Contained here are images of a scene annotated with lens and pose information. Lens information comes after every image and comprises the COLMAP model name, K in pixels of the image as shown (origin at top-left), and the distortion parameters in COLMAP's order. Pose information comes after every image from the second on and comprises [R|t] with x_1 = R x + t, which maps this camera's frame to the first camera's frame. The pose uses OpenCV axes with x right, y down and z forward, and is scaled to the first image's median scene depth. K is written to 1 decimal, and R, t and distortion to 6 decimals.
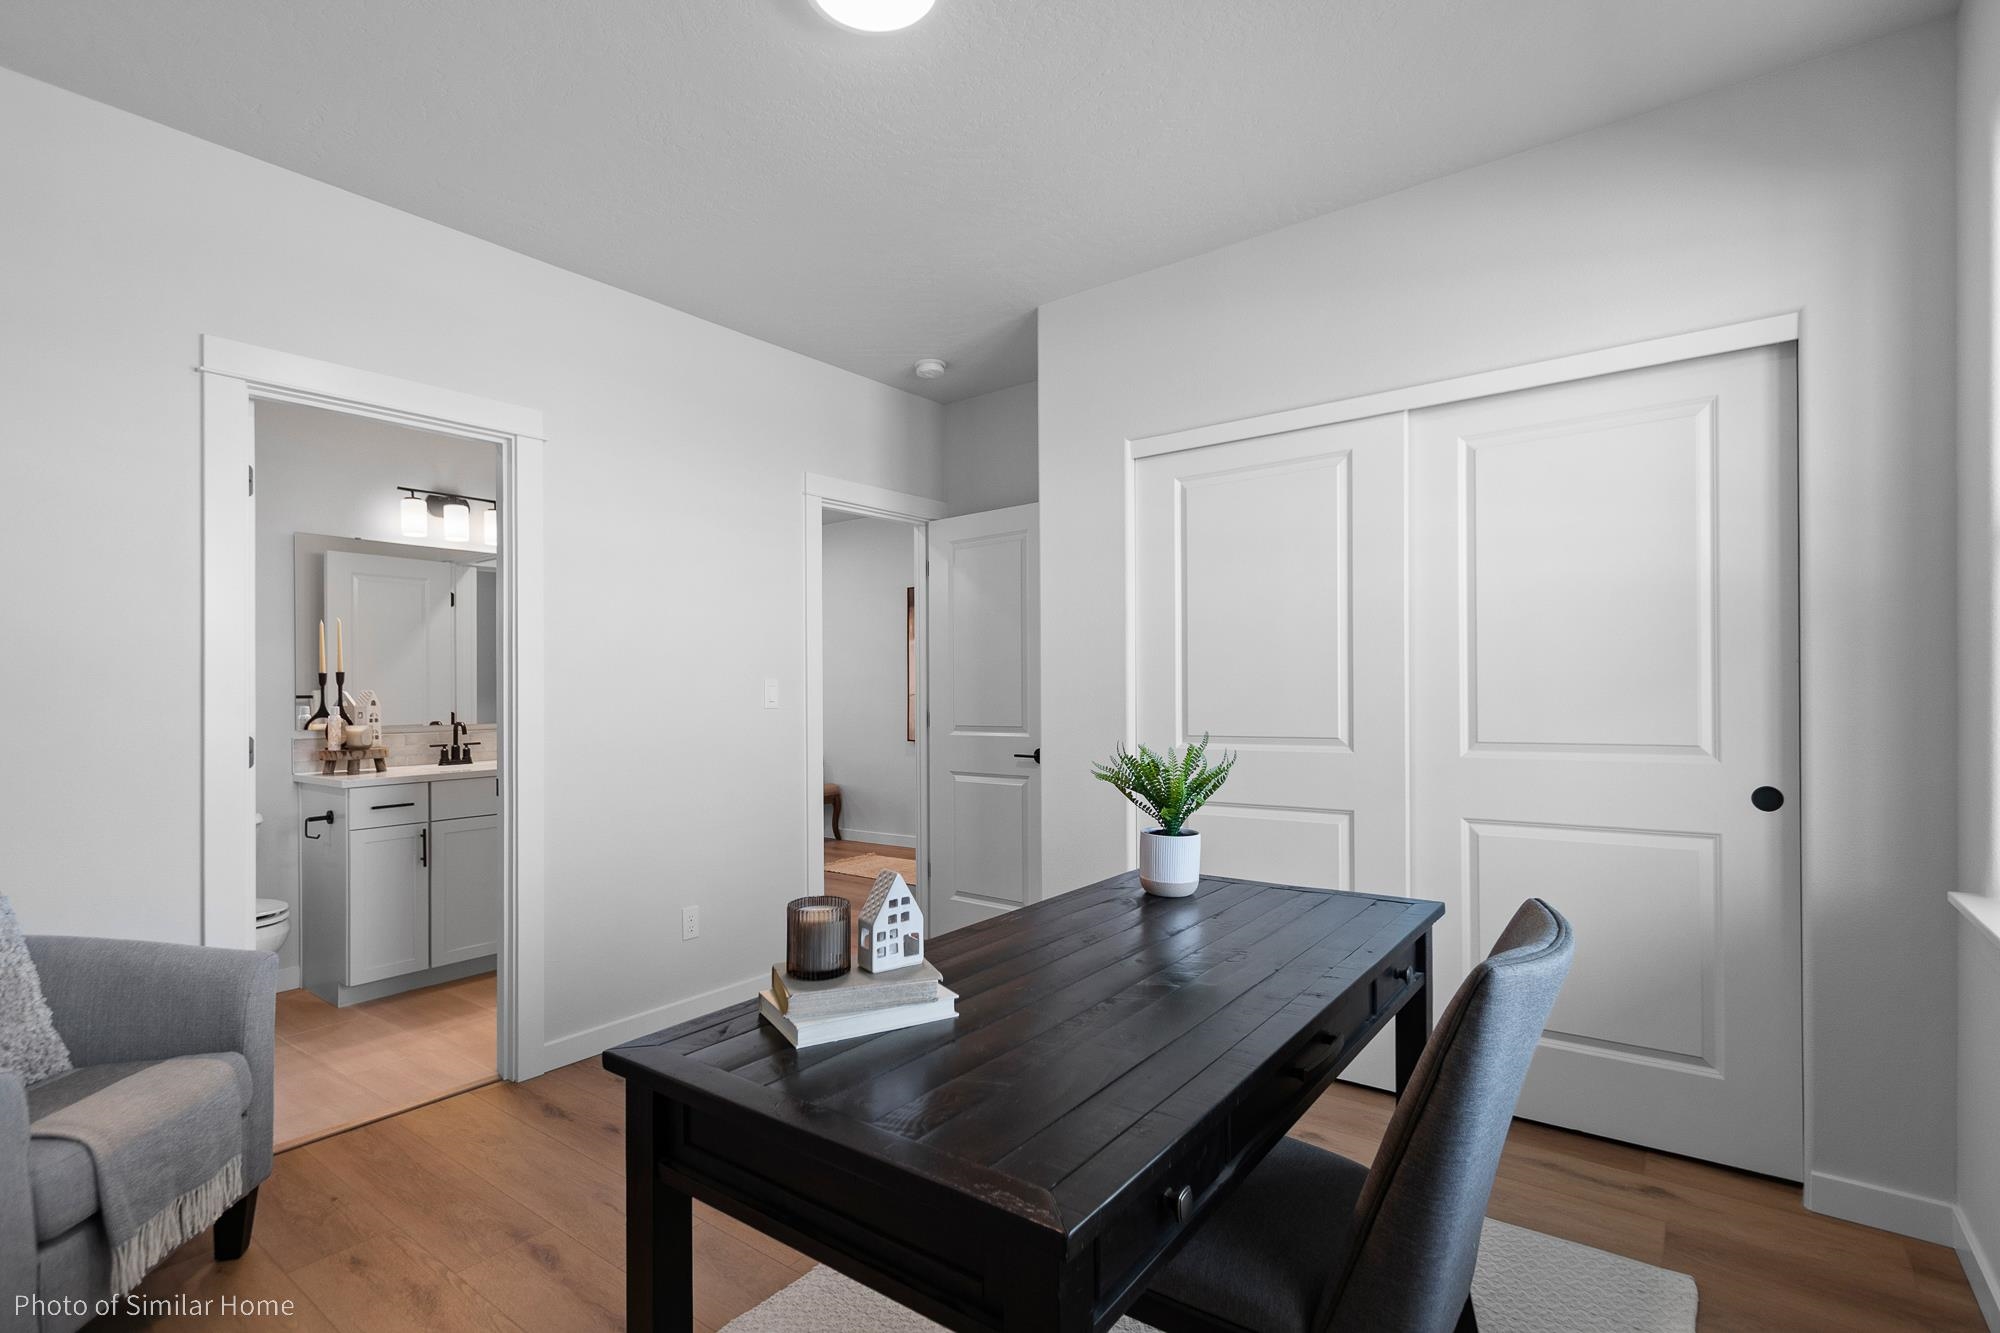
lens RADIAL K [[934.6, 0, 991.3], [0, 934.6, 694.7], [0, 0, 1]] dist [0.028848, 0.000126]
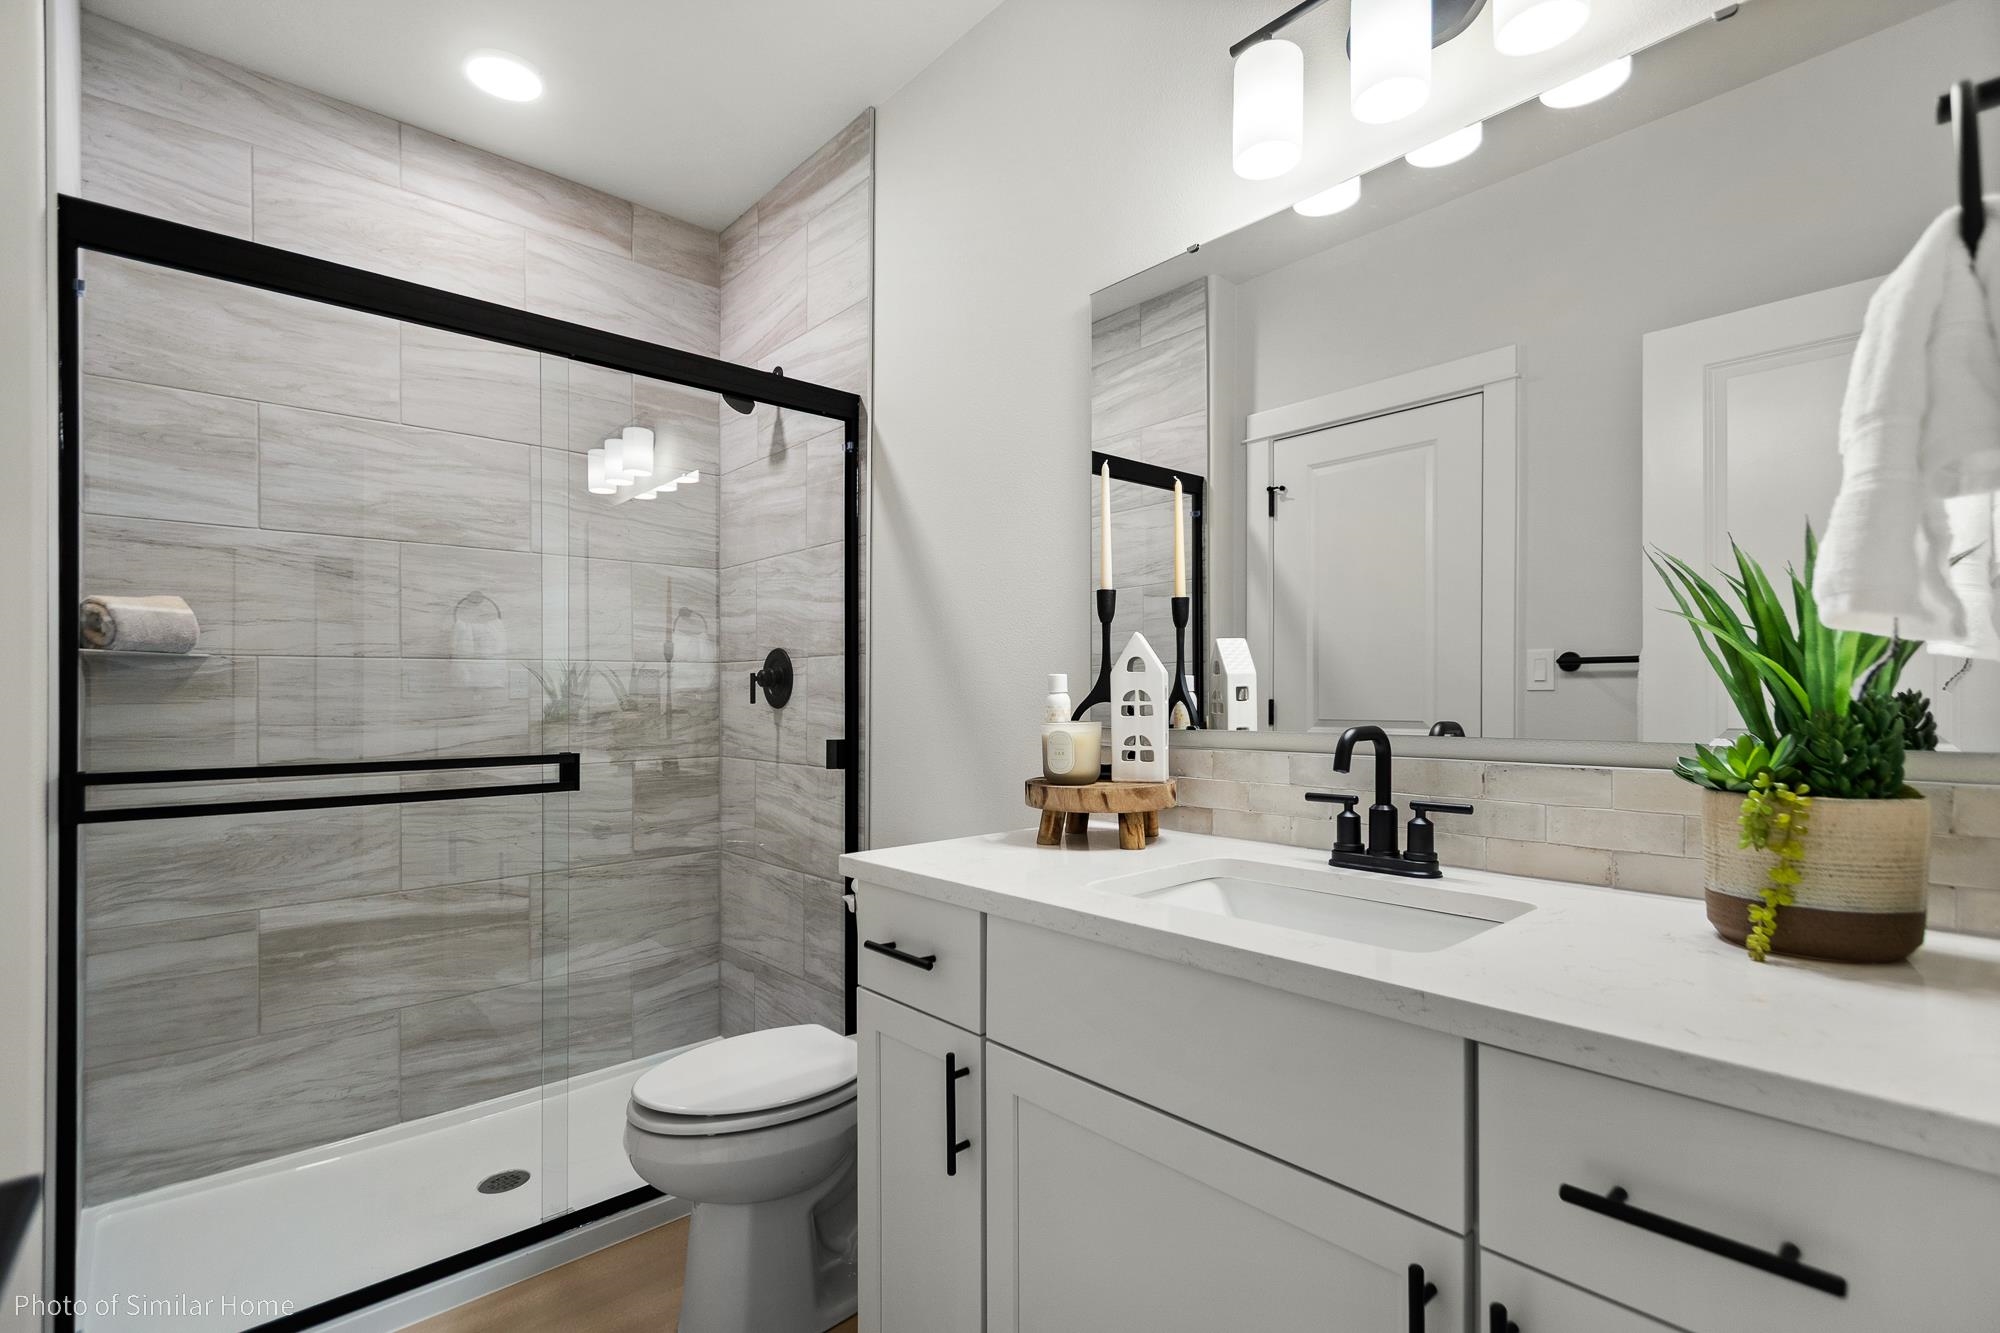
lens RADIAL K [[934.6, 0, 991.3], [0, 934.6, 694.7], [0, 0, 1]] dist [0.028848, 0.000126]
pose [[-0.187543, 0.007744, -0.982226, -0.264096], [0.003926, 0.999967, 0.007135, 0.016901], [0.982249, -0.002518, -0.187567, 0.971218]]
